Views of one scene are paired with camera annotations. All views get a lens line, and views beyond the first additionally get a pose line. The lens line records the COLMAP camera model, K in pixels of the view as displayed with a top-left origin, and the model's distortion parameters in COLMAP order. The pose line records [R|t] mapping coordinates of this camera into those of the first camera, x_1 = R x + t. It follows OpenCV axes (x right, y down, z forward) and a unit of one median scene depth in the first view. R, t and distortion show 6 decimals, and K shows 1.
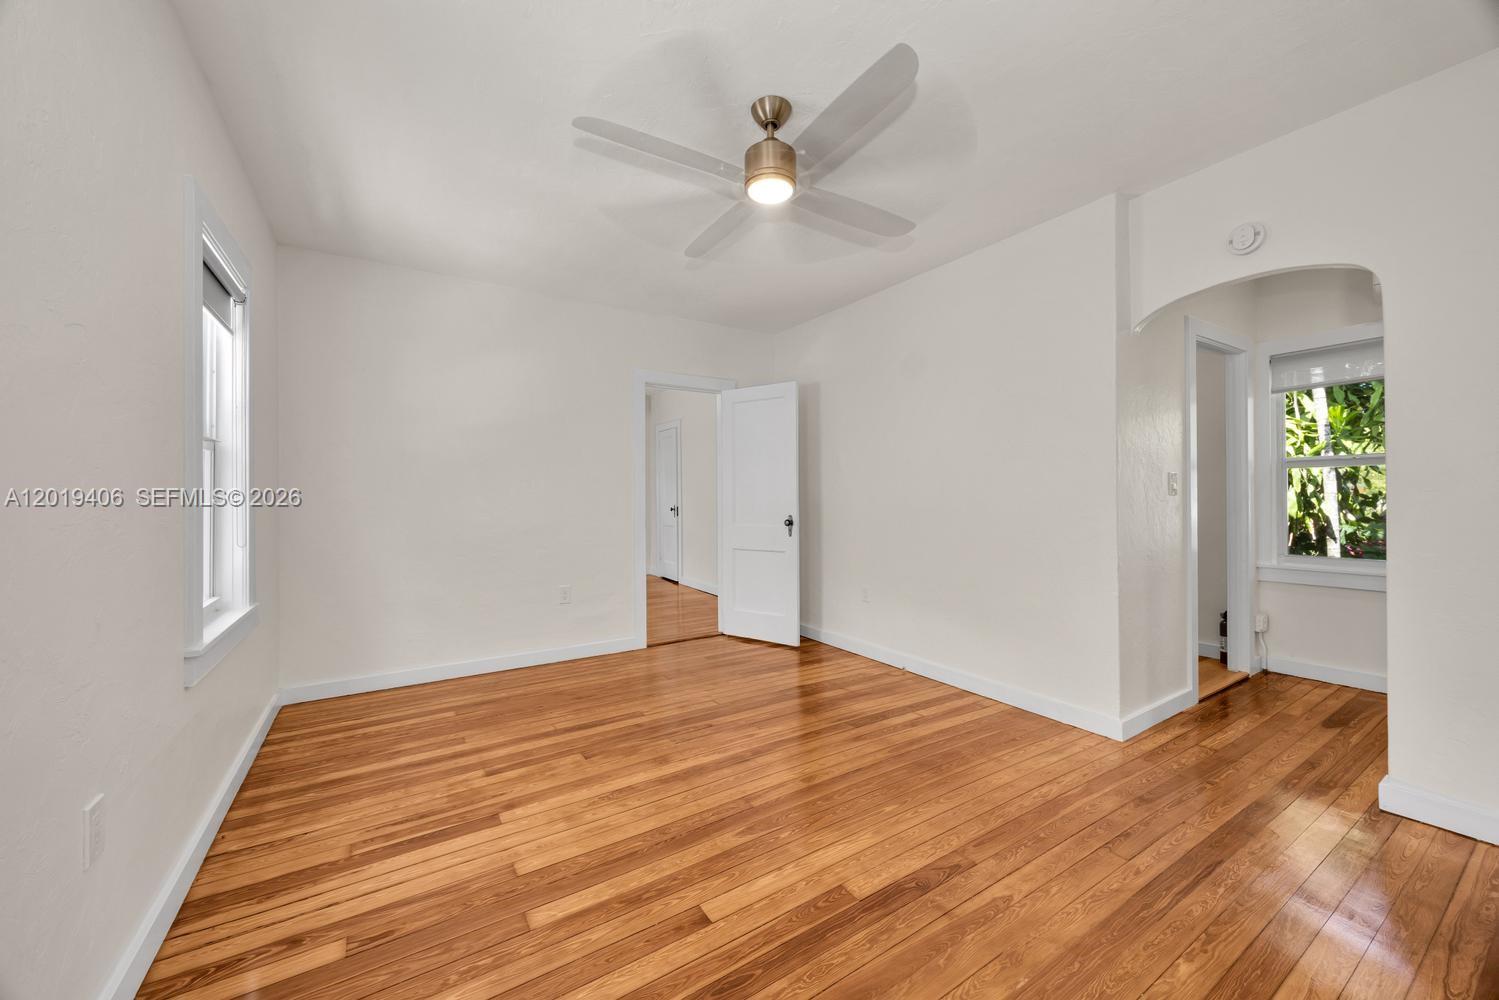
lens RADIAL K [[590.9, 0, 763.4], [0, 590.9, 501.3], [0, 0, 1]] dist [-0.002296, 0.000083]
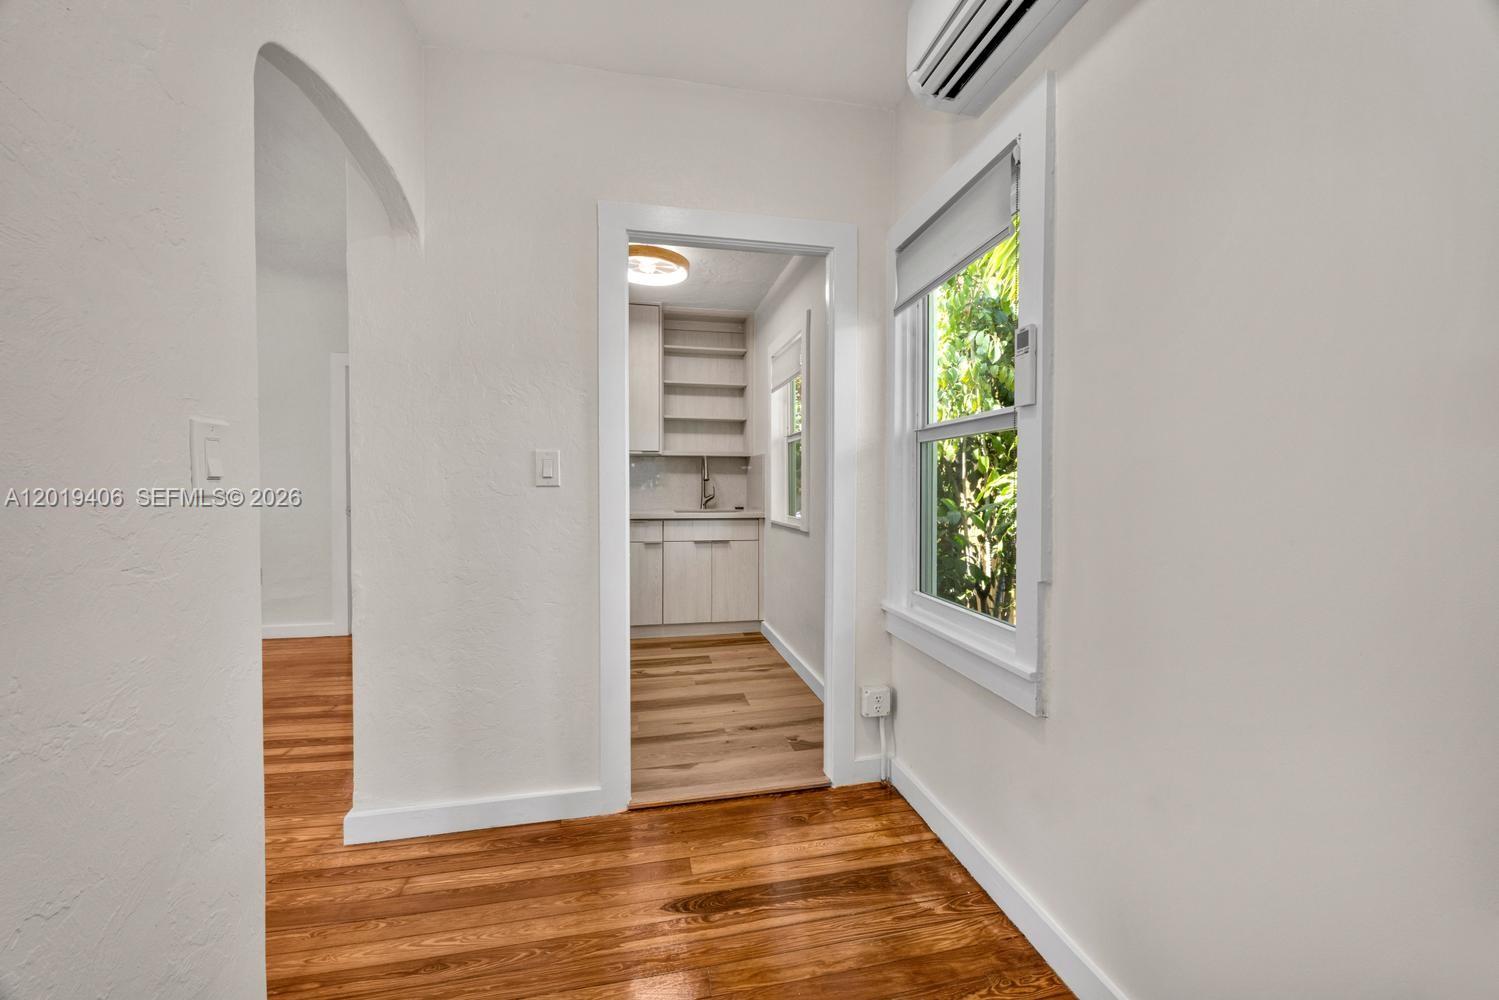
lens RADIAL K [[590.9, 0, 754.4], [0, 590.9, 499.0], [0, 0, 1]] dist [-0.002296, 0.000083]
pose [[0.921627, 0.013865, -0.387829, 1.171091], [-0.004573, 0.999680, 0.024871, -0.019719], [0.388050, -0.021148, 0.921396, 0.490522]]
